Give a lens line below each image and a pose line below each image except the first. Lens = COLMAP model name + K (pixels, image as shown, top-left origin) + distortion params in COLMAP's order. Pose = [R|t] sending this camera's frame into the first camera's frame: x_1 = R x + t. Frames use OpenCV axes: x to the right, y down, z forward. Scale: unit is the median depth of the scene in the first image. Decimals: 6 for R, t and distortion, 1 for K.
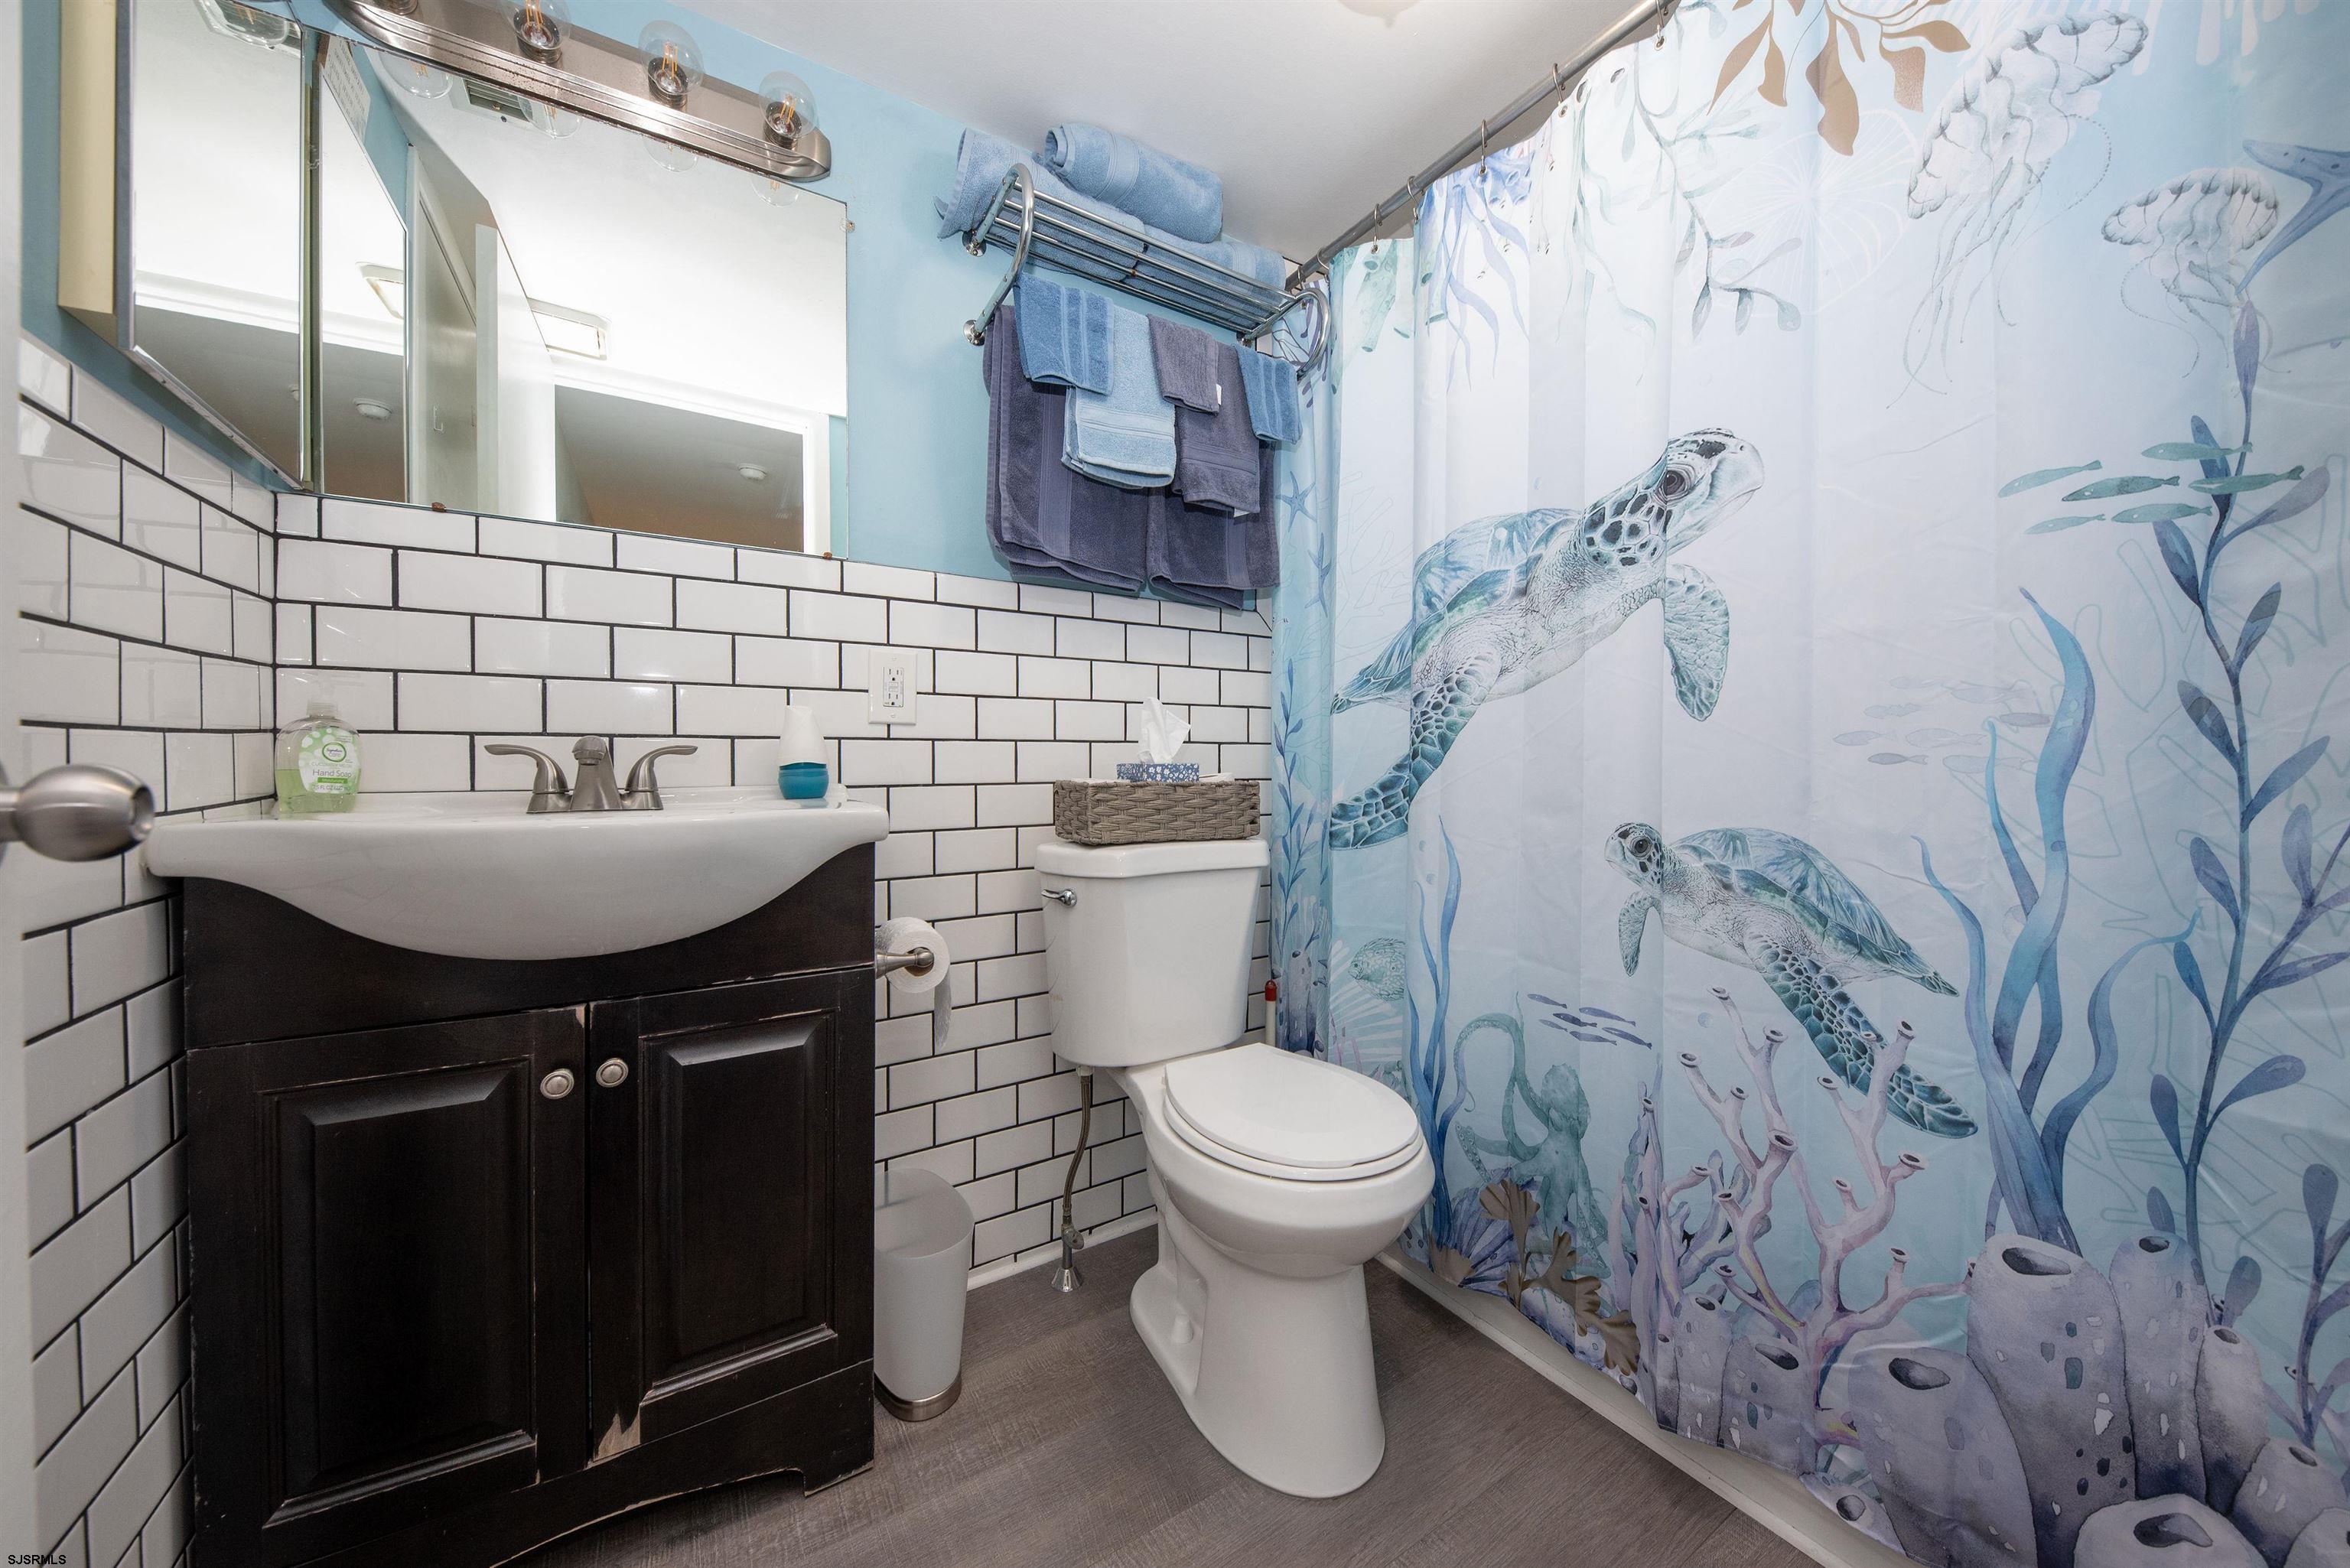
lens RADIAL K [[829.5, 0, 1201.8], [0, 829.5, 781.5], [0, 0, 1]] dist [0.014067, -0.009662]
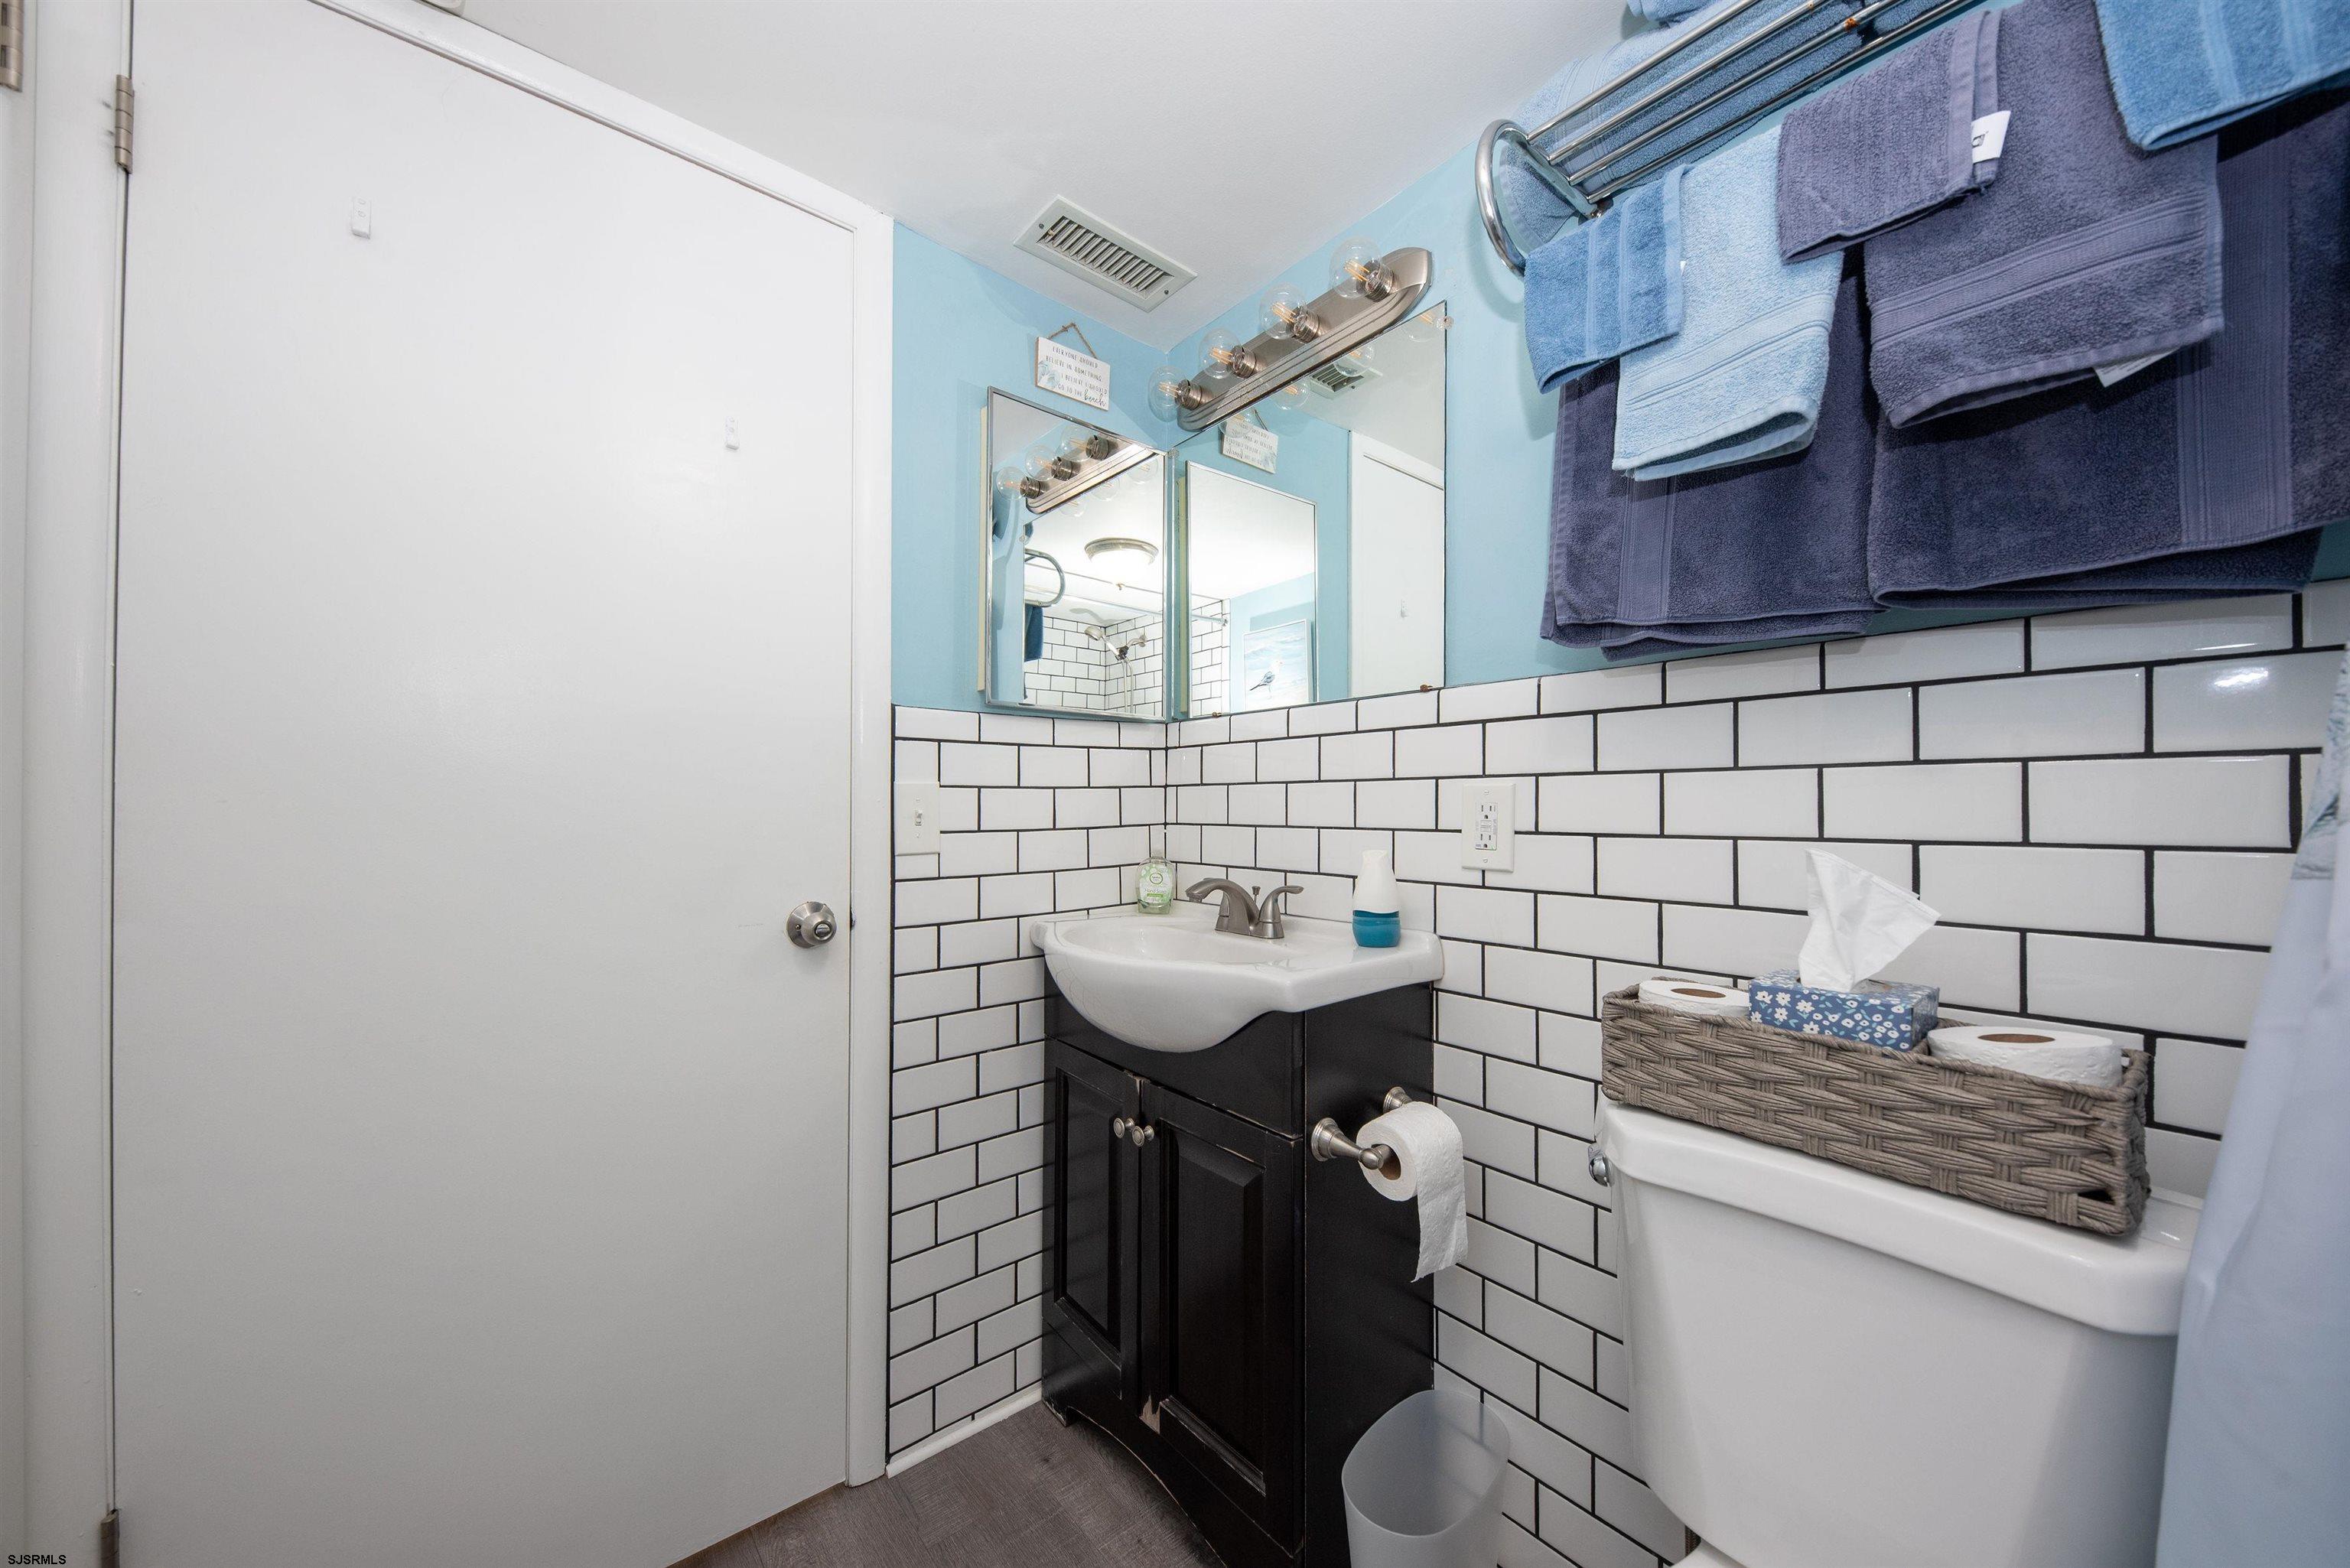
lens RADIAL K [[837.1, 0, 1175.0], [0, 837.1, 784.0], [0, 0, 1]] dist [0.000195, -0.000139]
pose [[0.078747, -0.018375, -0.996725, 0.432525], [-0.021218, 0.999573, -0.020104, -0.128384], [0.996669, 0.022732, 0.078324, 0.599488]]
